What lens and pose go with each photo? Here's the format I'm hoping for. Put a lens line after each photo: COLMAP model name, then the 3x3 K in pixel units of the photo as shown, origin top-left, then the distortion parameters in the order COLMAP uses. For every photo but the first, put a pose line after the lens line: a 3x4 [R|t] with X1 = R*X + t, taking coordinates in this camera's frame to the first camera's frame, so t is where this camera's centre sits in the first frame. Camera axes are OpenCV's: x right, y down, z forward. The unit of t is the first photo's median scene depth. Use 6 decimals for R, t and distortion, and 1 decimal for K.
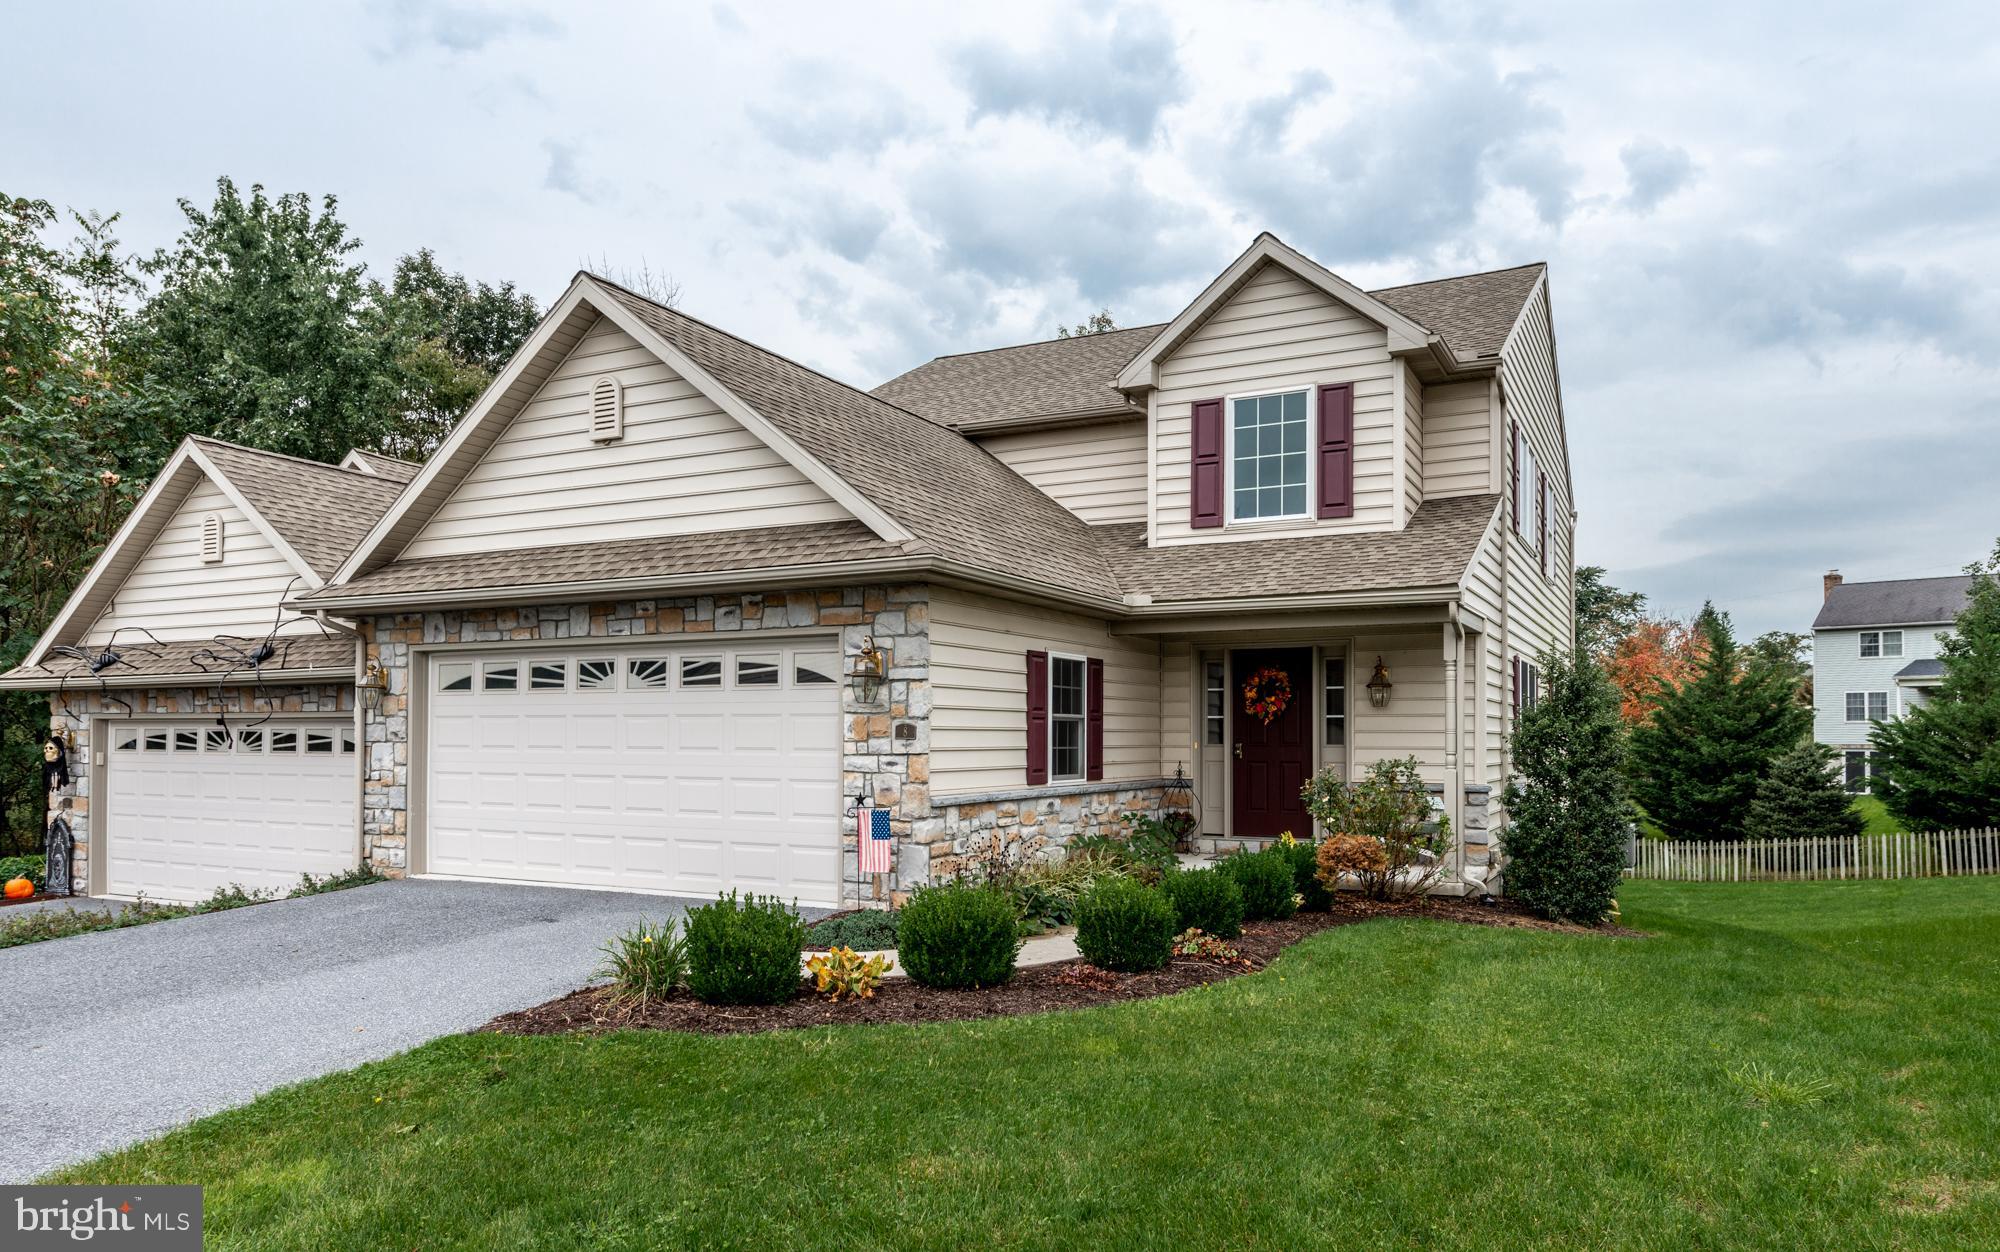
lens RADIAL K [[1358.8, 0, 945.3], [0, 1358.8, 701.1], [0, 0, 1]] dist [0.006606, 0.000040]
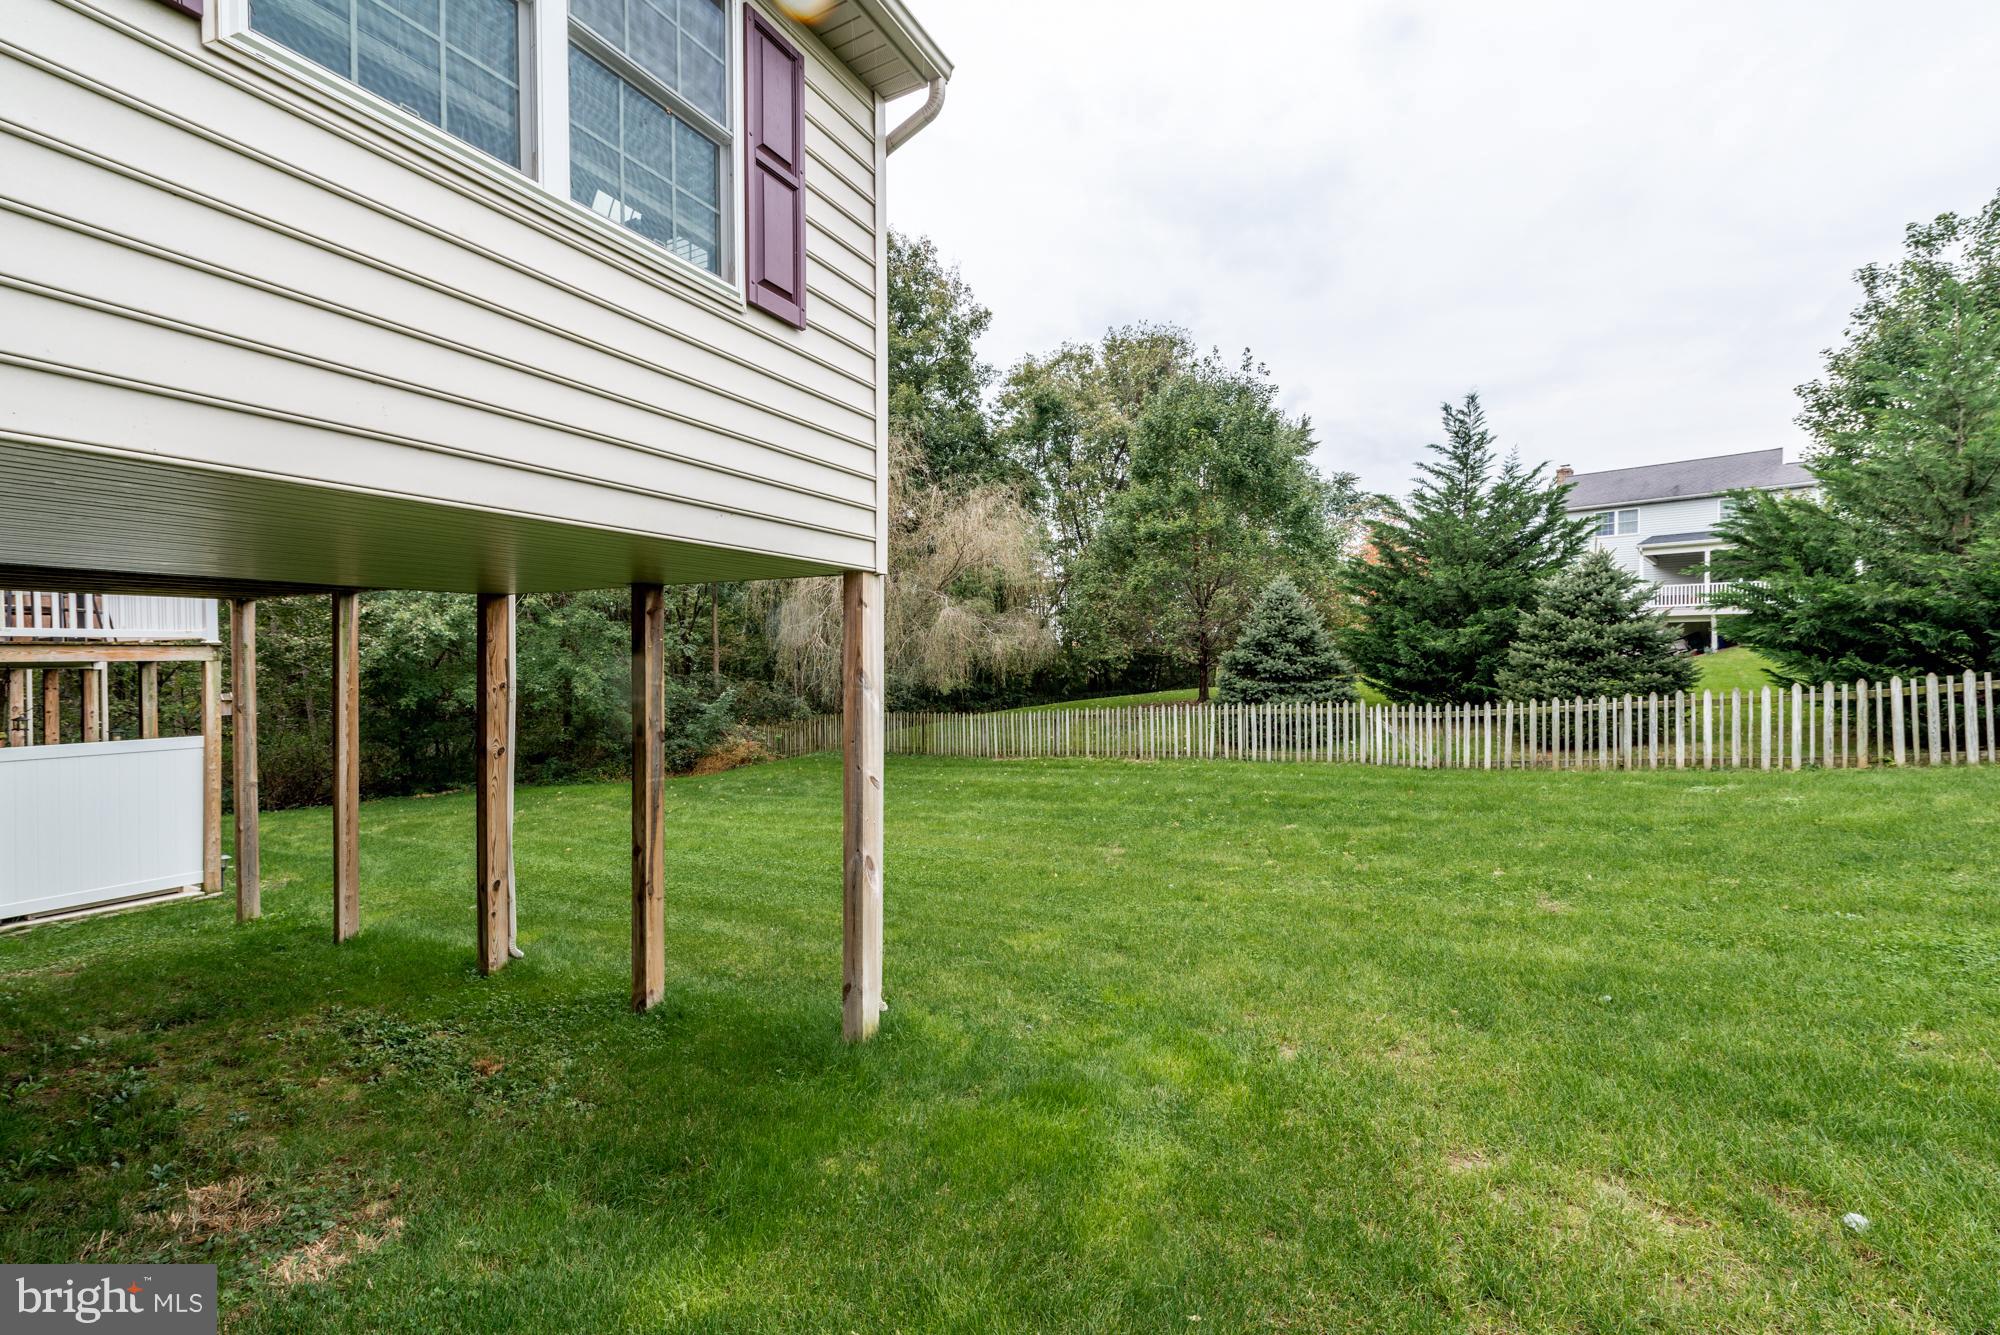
lens RADIAL K [[801.9, 0, 996.3], [0, 801.9, 665.5], [0, 0, 1]] dist [0.008774, 0.000185]
pose [[0.999977, -0.006205, -0.002739, 0.349868], [0.006295, 0.999401, 0.034021, 0.069800], [0.002526, -0.034038, 0.999417, 0.619951]]
